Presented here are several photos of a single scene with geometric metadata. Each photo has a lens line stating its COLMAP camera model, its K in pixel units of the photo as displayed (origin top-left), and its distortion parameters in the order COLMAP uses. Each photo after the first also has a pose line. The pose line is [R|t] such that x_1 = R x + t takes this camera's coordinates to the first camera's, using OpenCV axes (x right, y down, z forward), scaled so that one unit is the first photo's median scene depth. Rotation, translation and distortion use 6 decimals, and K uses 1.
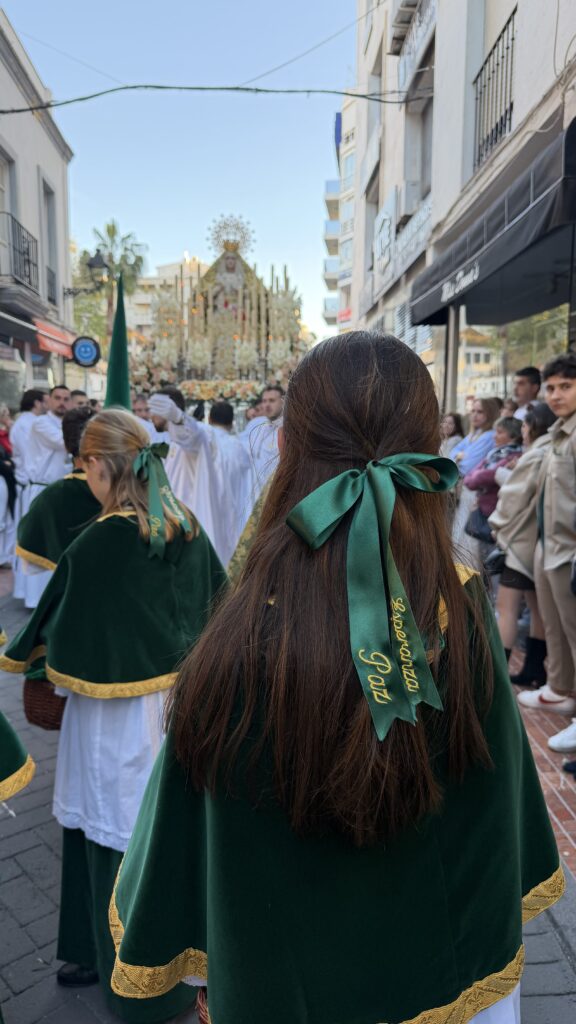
lens RADIAL K [[734.9, 0, 289.7], [0, 734.9, 510.4], [0, 0, 1]] dist [-0.003559, -0.001410]
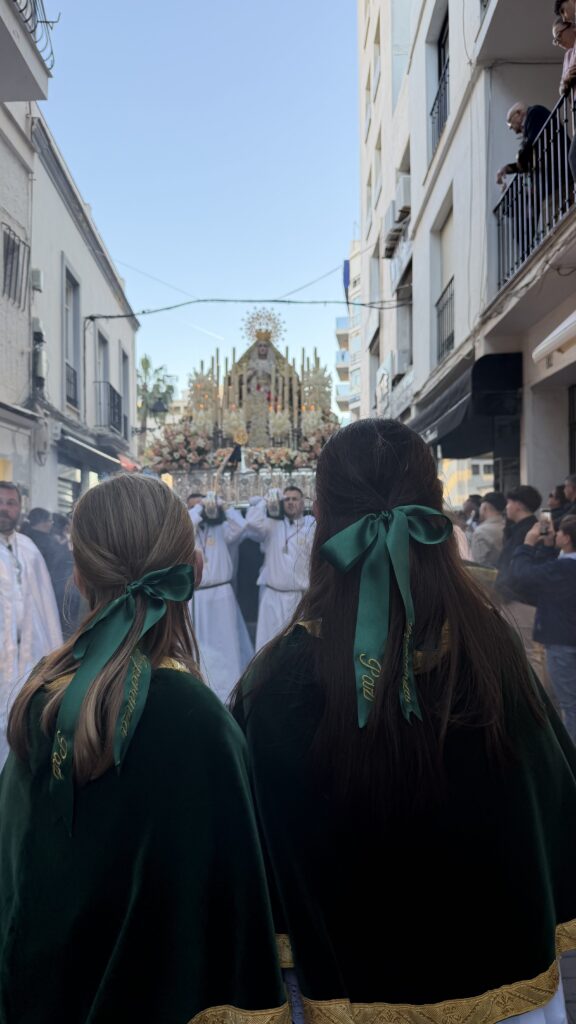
lens RADIAL K [[734.9, 0, 288.8], [0, 734.9, 513.3], [0, 0, 1]] dist [-0.003559, -0.001410]
pose [[0.999761, -0.009444, -0.019697, -0.014744], [0.006483, 0.989364, -0.145317, 0.033670], [0.020860, 0.145154, 0.989189, -0.257405]]
